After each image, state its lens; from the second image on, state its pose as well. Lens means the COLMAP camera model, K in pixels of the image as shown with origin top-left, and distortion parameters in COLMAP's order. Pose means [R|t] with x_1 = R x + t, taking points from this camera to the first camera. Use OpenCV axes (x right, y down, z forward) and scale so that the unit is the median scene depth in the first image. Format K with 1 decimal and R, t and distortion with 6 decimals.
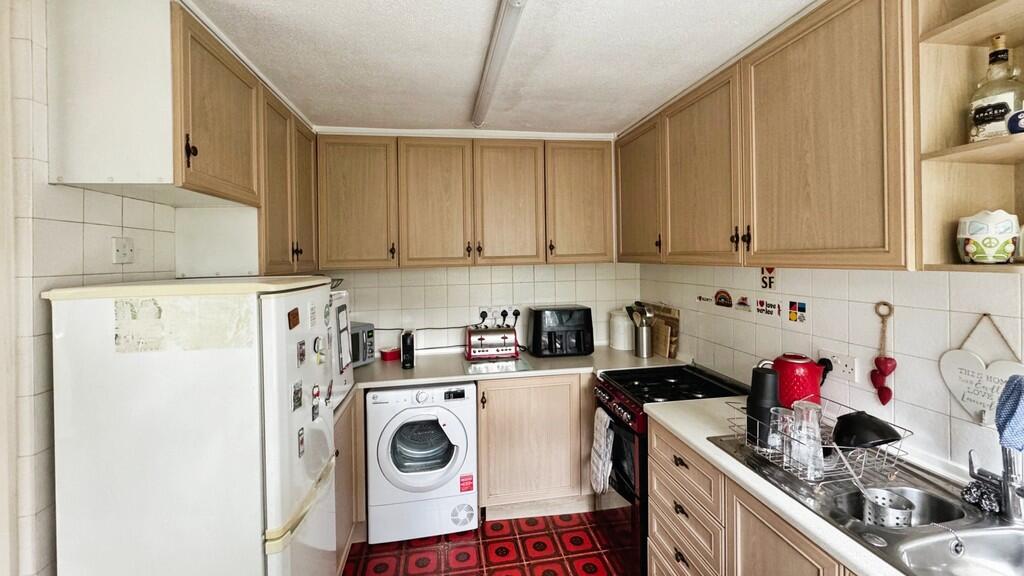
lens RADIAL K [[420.9, 0, 508.4], [0, 420.9, 256.7], [0, 0, 1]] dist [-0.003012, -0.000284]
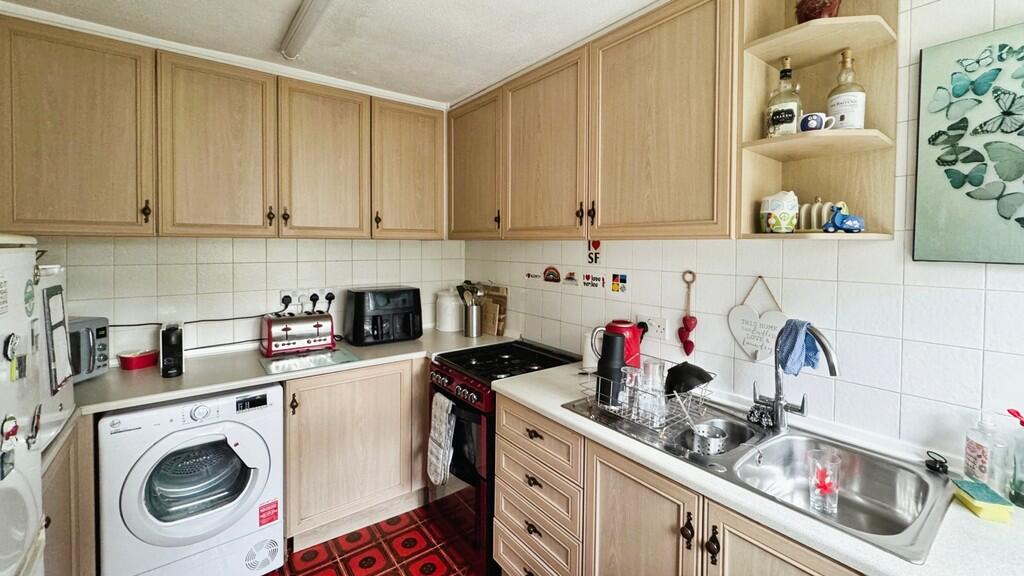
lens RADIAL K [[420.9, 0, 508.4], [0, 420.9, 256.7], [0, 0, 1]] dist [-0.003012, -0.000284]
pose [[0.880803, 0.015137, 0.473240, -0.092280], [-0.025887, 0.999533, 0.016210, 0.042624], [-0.472774, -0.026529, 0.880784, 0.126770]]
